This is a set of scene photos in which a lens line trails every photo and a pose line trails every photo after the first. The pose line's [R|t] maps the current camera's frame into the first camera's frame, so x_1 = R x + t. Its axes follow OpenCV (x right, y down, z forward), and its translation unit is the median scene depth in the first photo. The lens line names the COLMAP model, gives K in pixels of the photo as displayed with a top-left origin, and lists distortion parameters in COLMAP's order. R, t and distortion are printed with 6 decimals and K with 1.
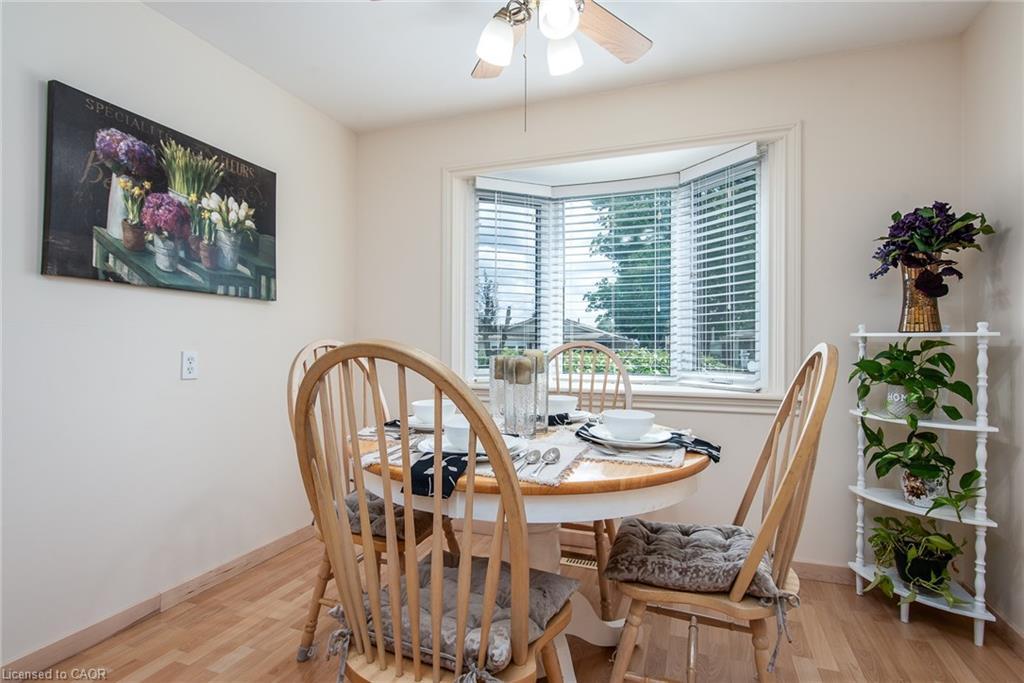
lens RADIAL K [[513.5, 0, 510.9], [0, 513.5, 342.8], [0, 0, 1]] dist [-0.004710, -0.000747]
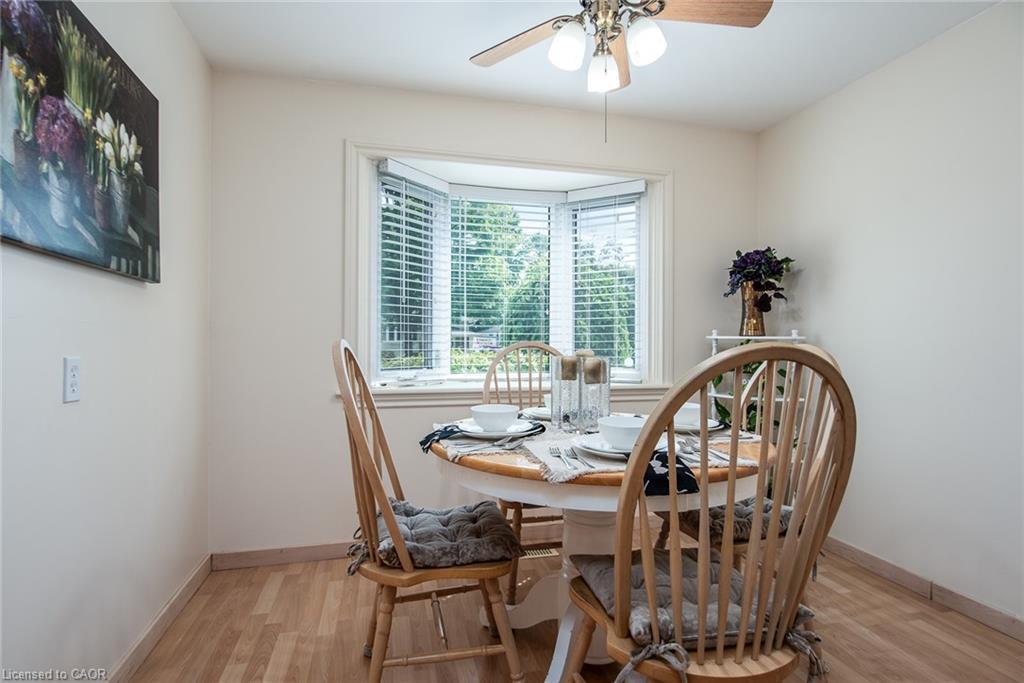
lens RADIAL K [[513.5, 0, 510.9], [0, 513.5, 342.8], [0, 0, 1]] dist [-0.004710, -0.000747]
pose [[0.825711, 0.000284, 0.564094, -0.533201], [-0.001581, 0.999997, 0.001811, -0.003022], [-0.564092, -0.002387, 0.825709, 0.179286]]
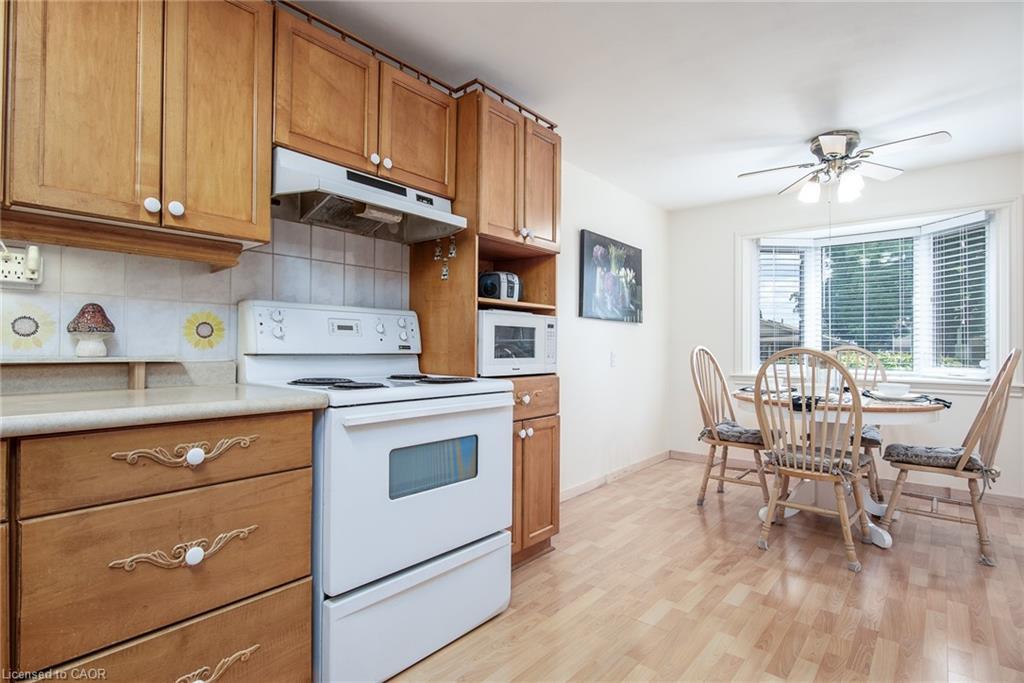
lens RADIAL K [[513.5, 0, 510.9], [0, 513.5, 342.8], [0, 0, 1]] dist [-0.004710, -0.000747]
pose [[0.940989, -0.001942, -0.338431, -0.336482], [-0.000407, 0.999976, -0.006869, -0.003364], [0.338436, 0.006601, 0.940966, -0.925030]]
